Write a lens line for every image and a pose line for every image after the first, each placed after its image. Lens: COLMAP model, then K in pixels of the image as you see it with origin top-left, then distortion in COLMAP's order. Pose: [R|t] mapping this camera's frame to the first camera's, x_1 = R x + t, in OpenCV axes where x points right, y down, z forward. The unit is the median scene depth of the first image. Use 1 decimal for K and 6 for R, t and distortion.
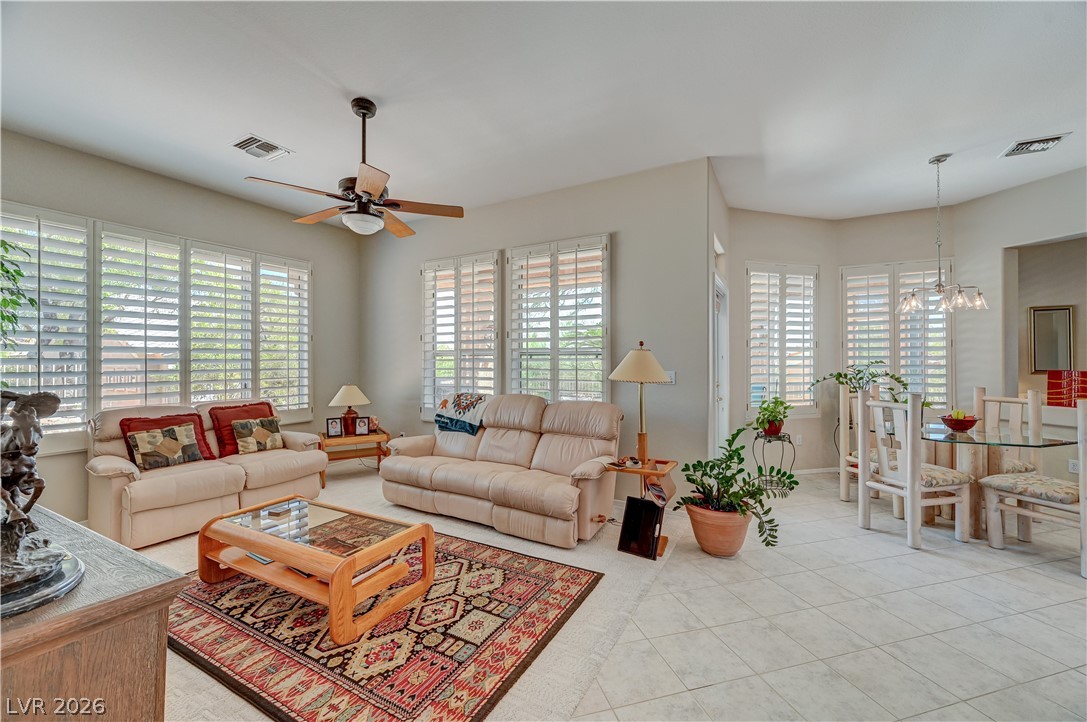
lens RADIAL K [[429.0, 0, 549.3], [0, 429.0, 354.8], [0, 0, 1]] dist [0.001605, 0.000225]
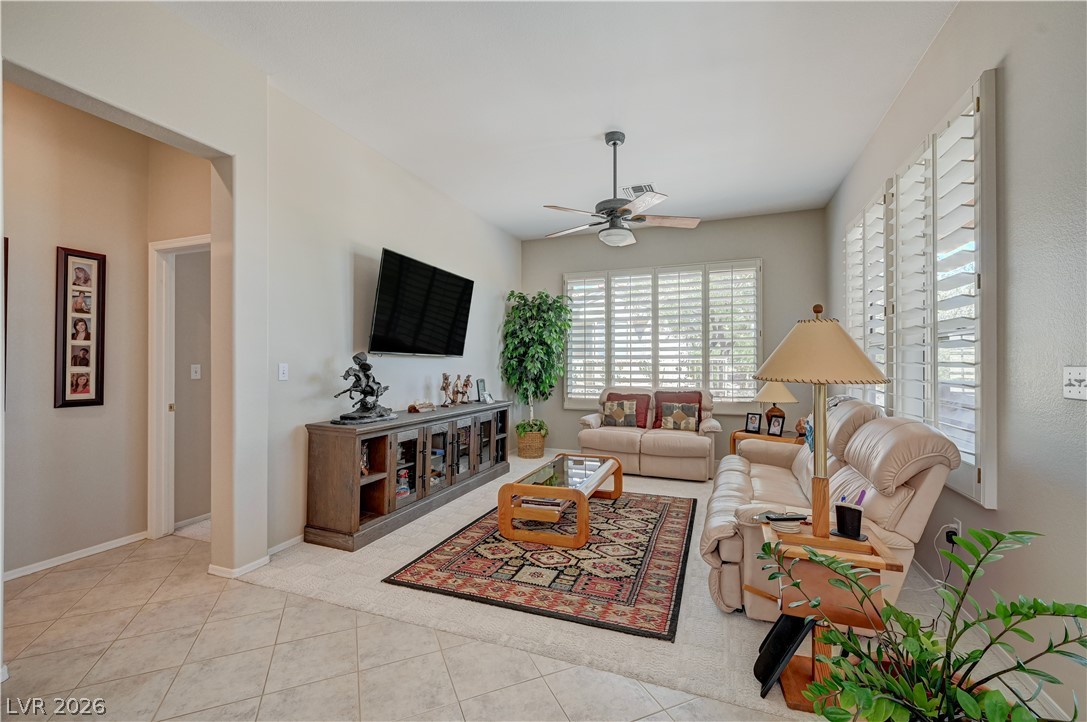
lens RADIAL K [[460.6, 0, 546.9], [0, 460.6, 360.8], [0, 0, 1]] dist [0.002184, 0.000553]
pose [[0.140776, -0.004718, -0.990030, 0.670767], [0.013857, 0.999900, -0.002795, 0.031972], [0.989944, -0.013325, 0.140827, 0.534797]]
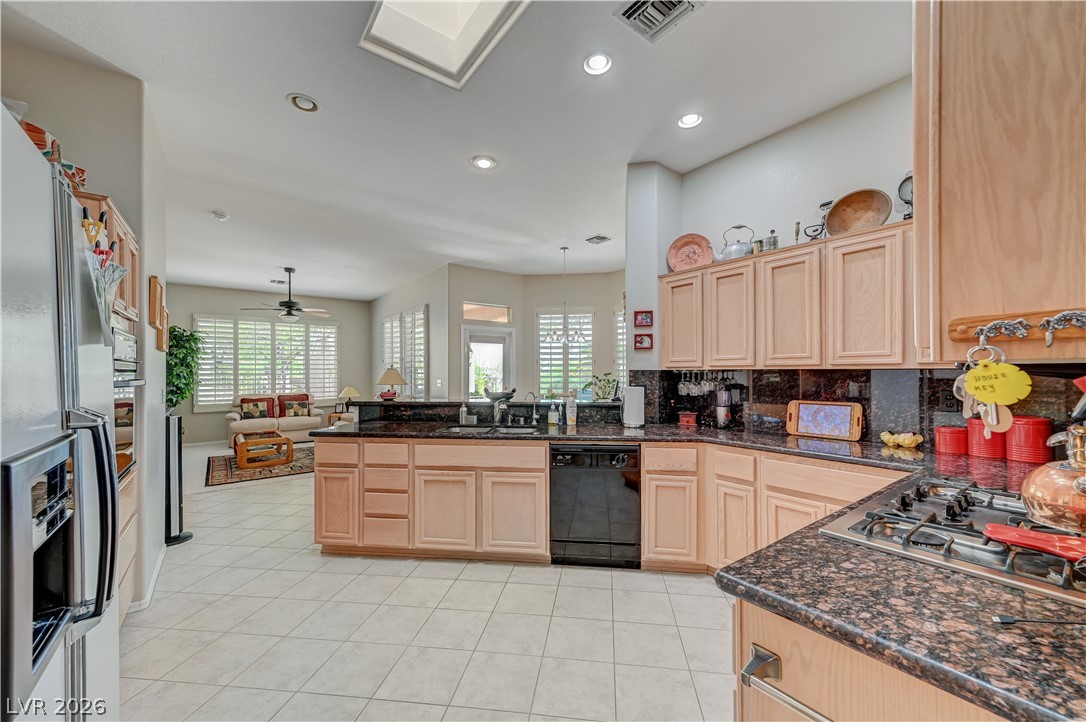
lens RADIAL K [[428.6, 0, 554.1], [0, 428.6, 367.6], [0, 0, 1]] dist [0.001605, 0.000225]
pose [[0.917364, -0.005079, -0.398017, 1.599653], [0.009413, 0.999916, 0.008938, -0.029684], [0.397938, -0.011946, 0.917334, -0.523896]]
